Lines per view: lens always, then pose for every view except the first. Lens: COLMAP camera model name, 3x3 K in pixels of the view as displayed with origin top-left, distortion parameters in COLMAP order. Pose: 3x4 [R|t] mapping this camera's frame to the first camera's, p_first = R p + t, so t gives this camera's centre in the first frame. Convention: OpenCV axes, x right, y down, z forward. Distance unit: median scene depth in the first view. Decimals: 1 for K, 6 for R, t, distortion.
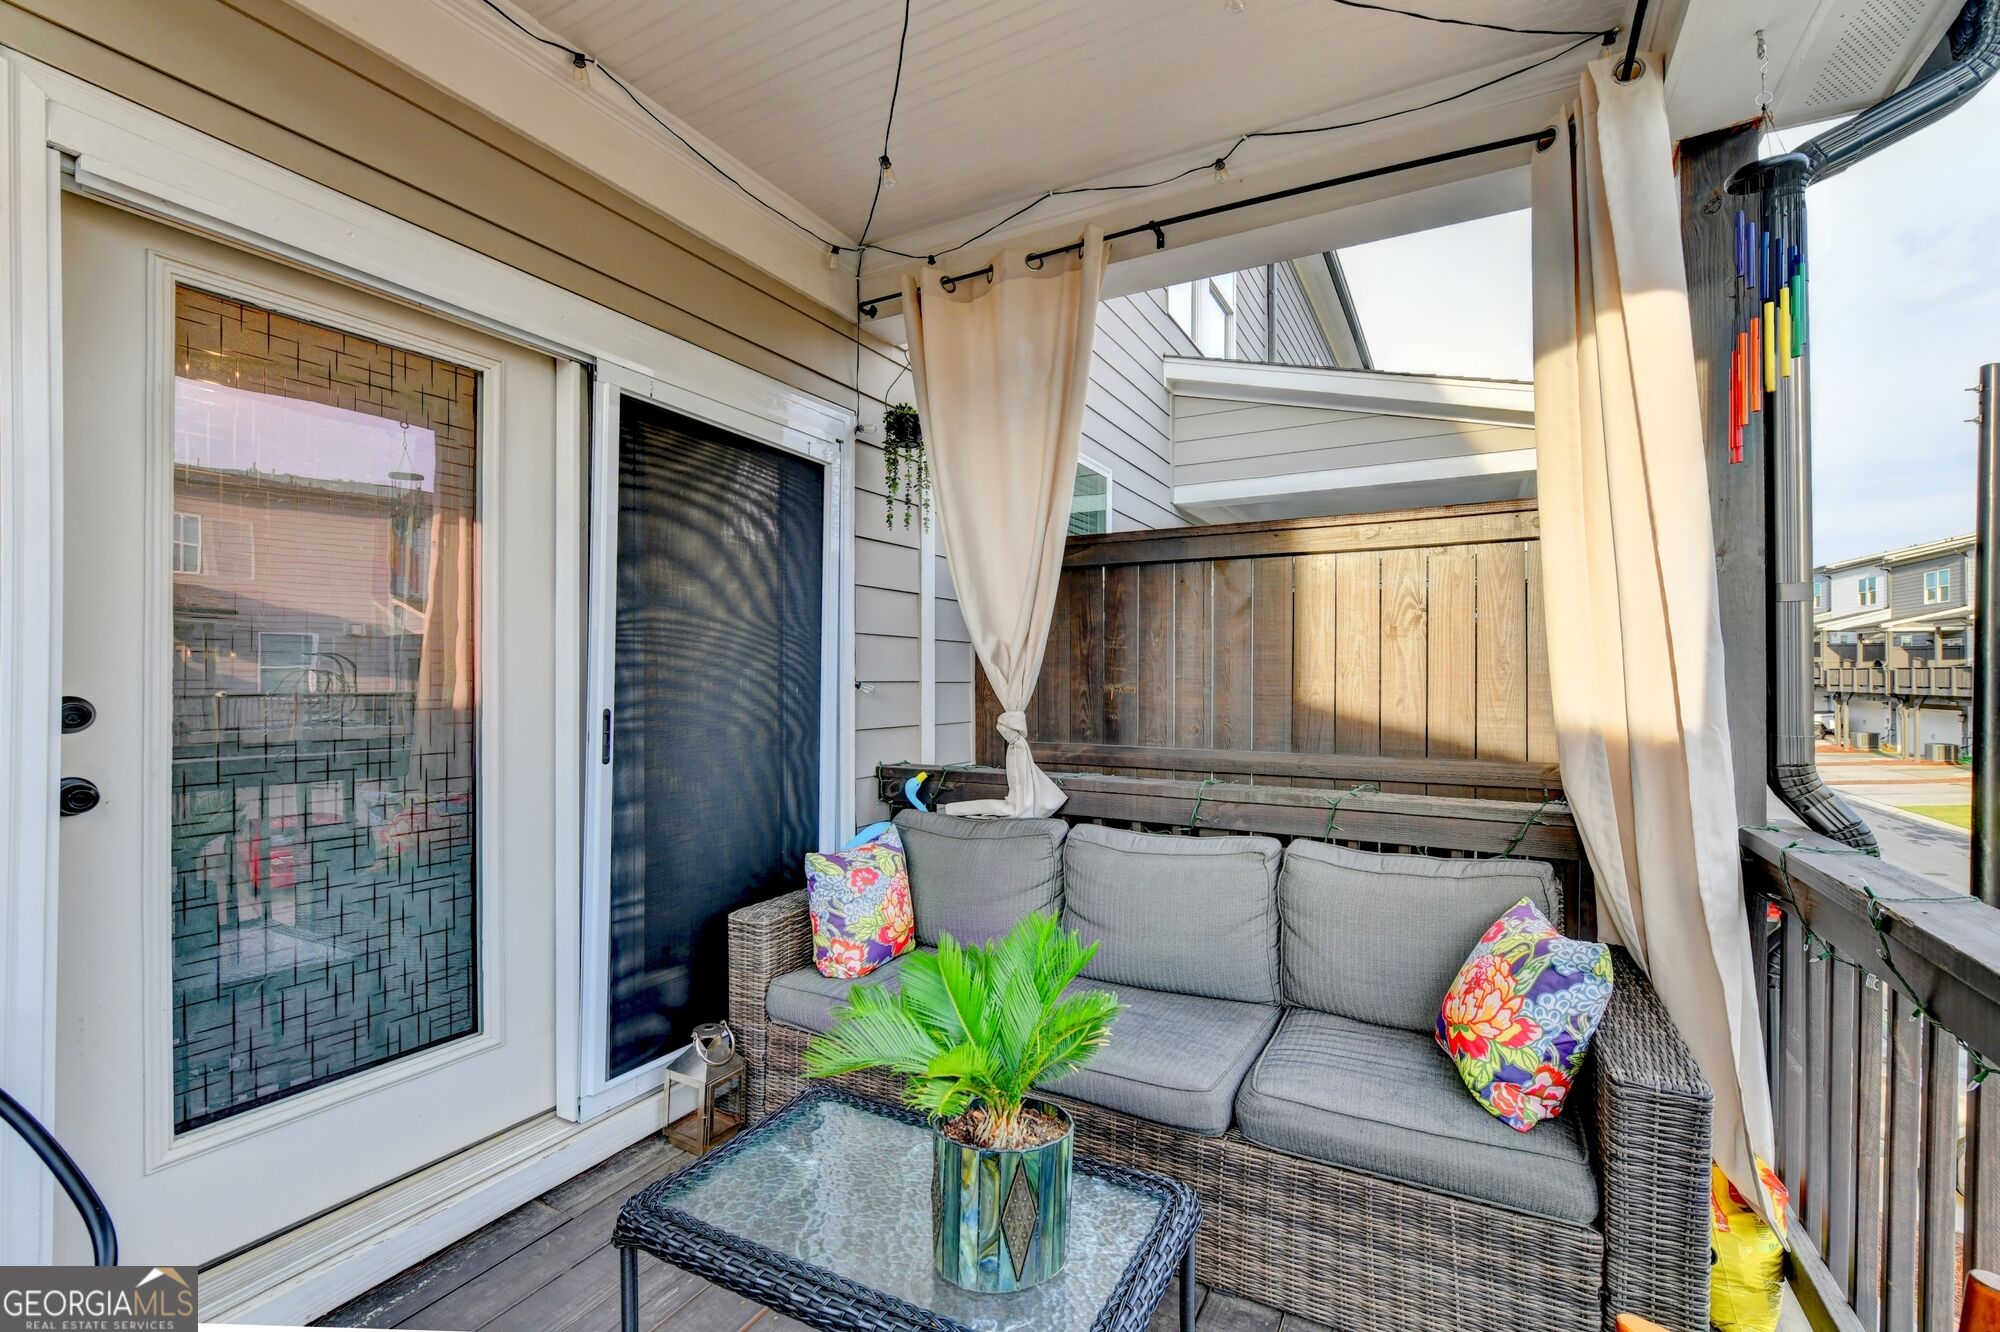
lens RADIAL K [[836.7, 0, 1000.0], [0, 836.7, 666.0], [0, 0, 1]] dist [-0.009354, -0.000152]
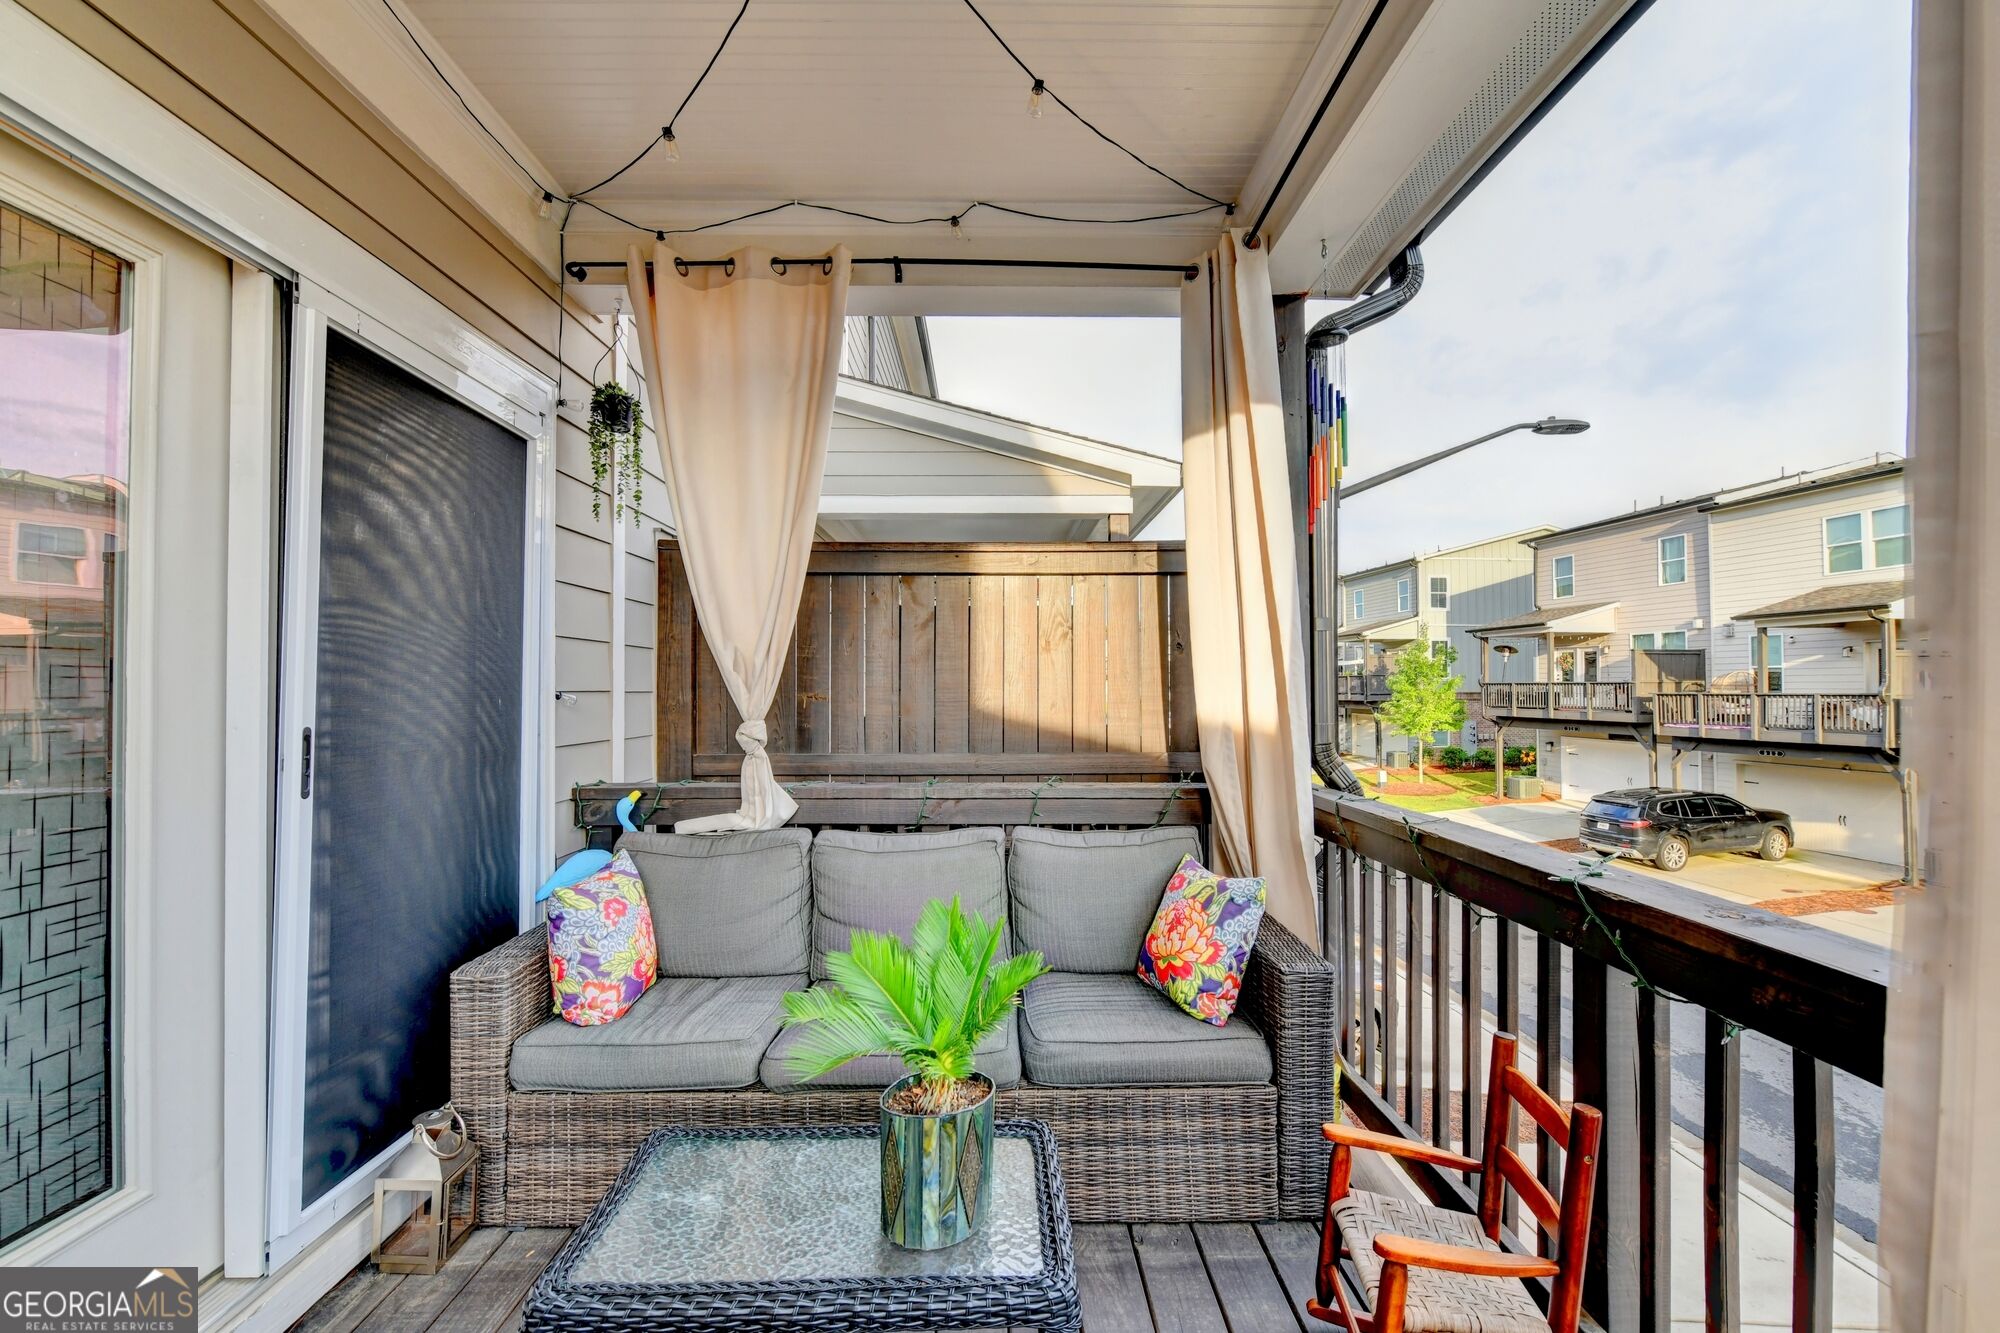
lens RADIAL K [[860.7, 0, 1002.0], [0, 860.7, 662.2], [0, 0, 1]] dist [-0.010887, 0.000184]
pose [[0.862992, 0.009617, 0.505125, -0.279619], [-0.001151, 0.999854, -0.017070, 0.003732], [-0.505216, 0.014149, 0.862877, -0.007829]]
